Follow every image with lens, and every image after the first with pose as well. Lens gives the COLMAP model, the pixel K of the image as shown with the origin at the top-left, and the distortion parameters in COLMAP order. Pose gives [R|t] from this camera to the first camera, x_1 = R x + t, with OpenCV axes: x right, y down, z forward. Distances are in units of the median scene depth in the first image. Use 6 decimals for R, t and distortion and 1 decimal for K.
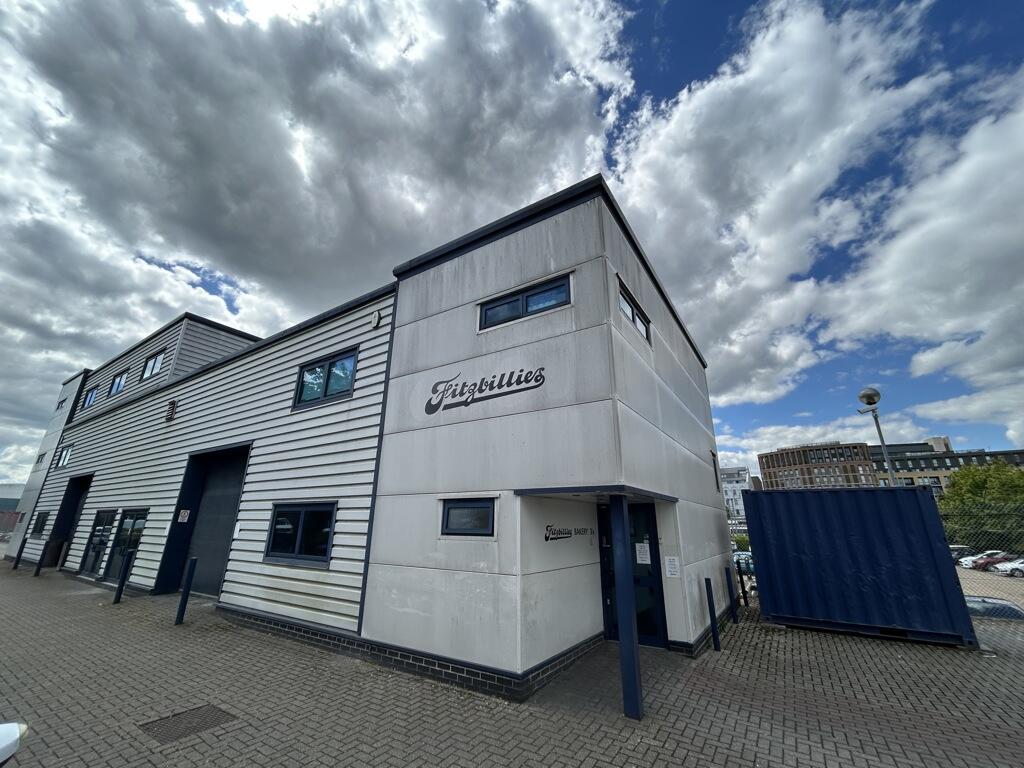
lens RADIAL K [[409.1, 0, 506.2], [0, 409.1, 385.6], [0, 0, 1]] dist [0.000892, 0.000043]
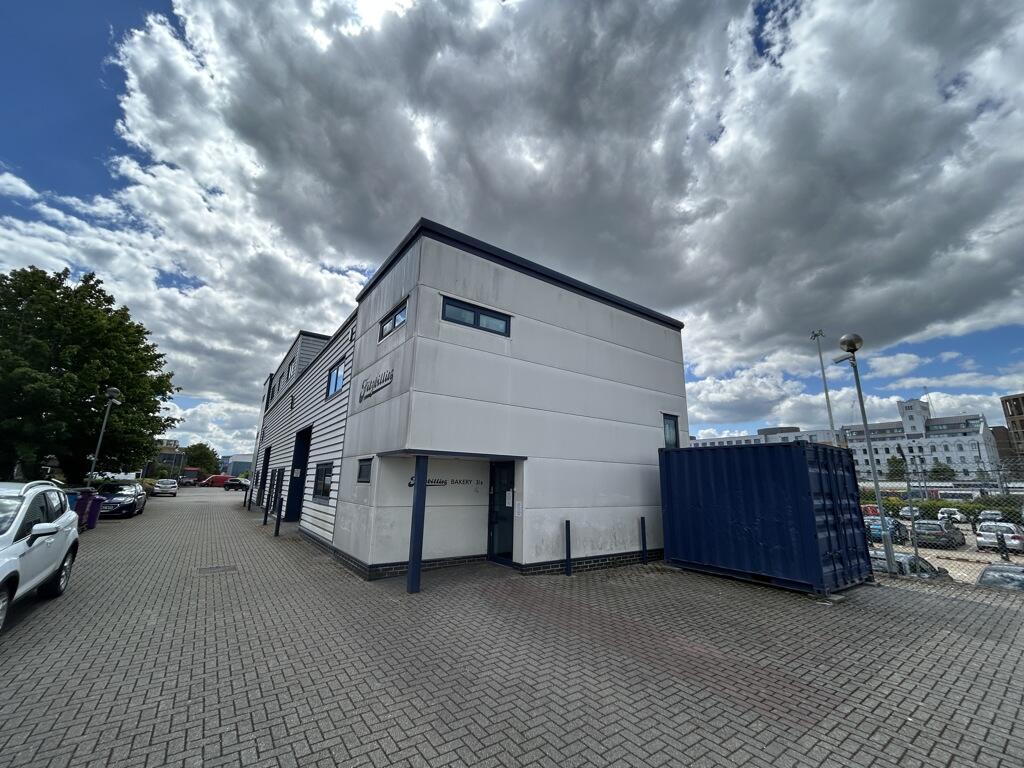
lens RADIAL K [[409.1, 0, 498.1], [0, 409.1, 392.8], [0, 0, 1]] dist [0.000892, 0.000043]
pose [[0.932243, -0.068414, -0.355306, 0.690393], [0.106222, 0.990441, 0.087992, -0.037247], [0.345890, -0.119771, 0.930599, -0.155856]]
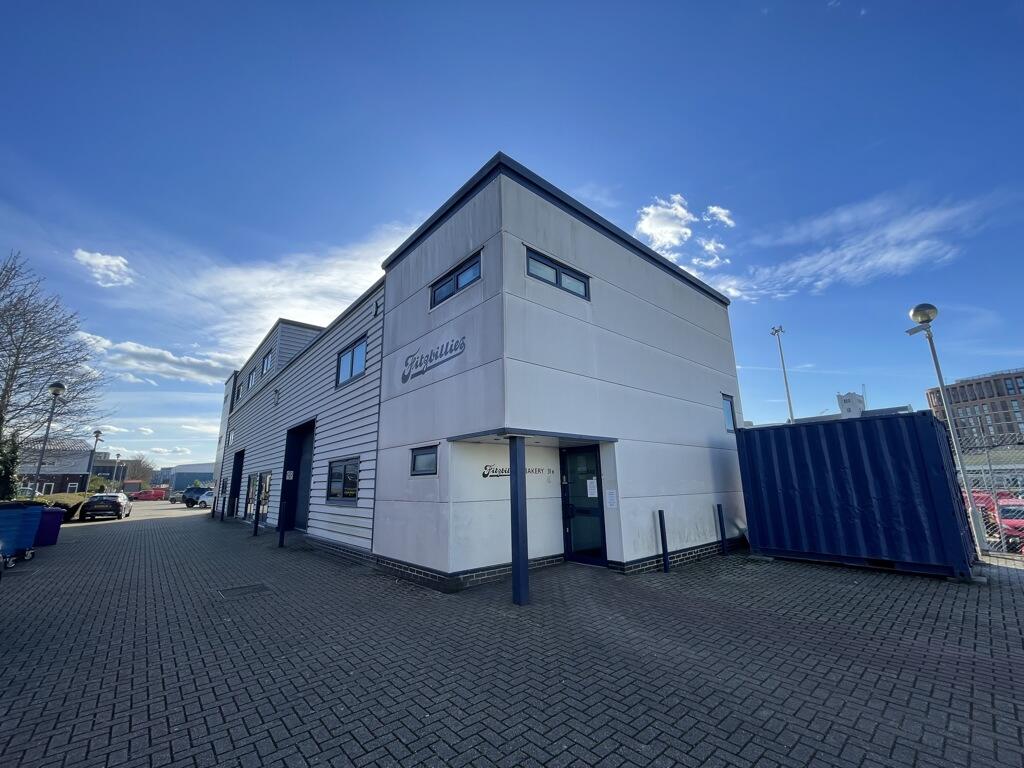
lens RADIAL K [[413.3, 0, 502.5], [0, 413.3, 391.5], [0, 0, 1]] dist [0.000932, -0.000378]
pose [[0.958705, -0.087618, -0.270569, 0.376349], [0.116116, 0.989044, 0.091154, 0.012848], [0.259618, -0.118807, 0.958375, -0.103065]]
